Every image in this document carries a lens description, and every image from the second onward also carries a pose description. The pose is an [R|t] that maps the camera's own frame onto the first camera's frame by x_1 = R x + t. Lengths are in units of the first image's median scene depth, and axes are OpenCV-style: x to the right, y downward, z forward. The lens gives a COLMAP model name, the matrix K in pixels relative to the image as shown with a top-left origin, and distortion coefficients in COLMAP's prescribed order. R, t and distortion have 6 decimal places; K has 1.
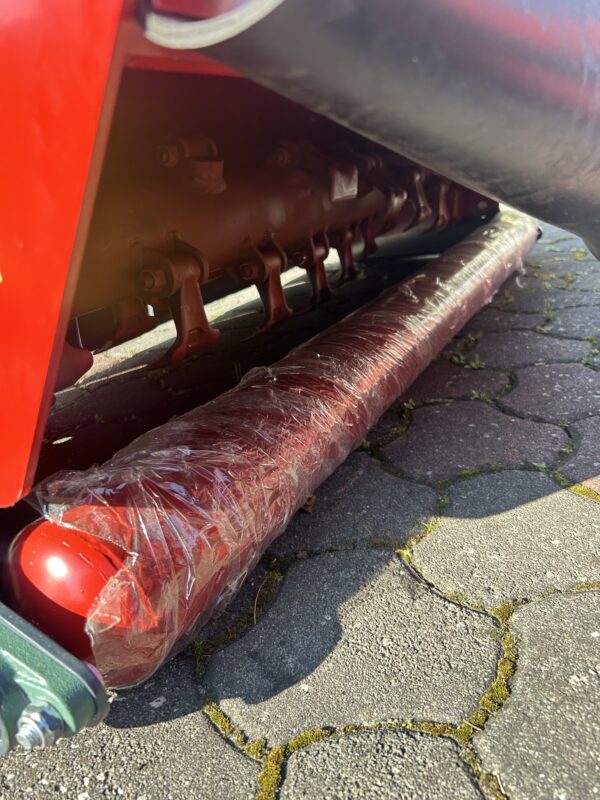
lens RADIAL K [[601.3, 0, 300.0], [0, 601.3, 400.0], [0, 0, 1]] dist [-0.005848, -0.002174]
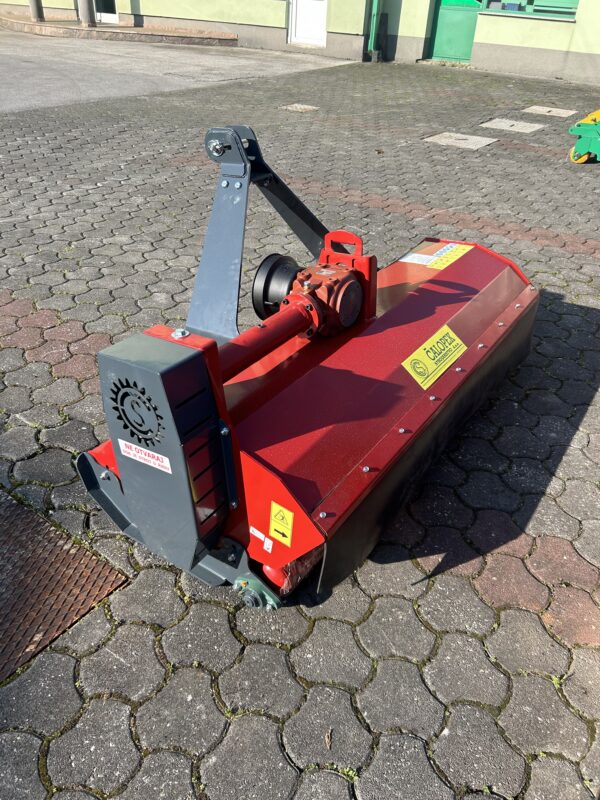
lens RADIAL K [[601.3, 0, 300.0], [0, 601.3, 400.0], [0, 0, 1]] dist [-0.005848, -0.002174]
pose [[0.976422, 0.215011, 0.019249, -0.530216], [-0.212908, 0.944462, 0.250325, -1.911748], [0.035643, -0.248521, 0.967971, -2.717880]]
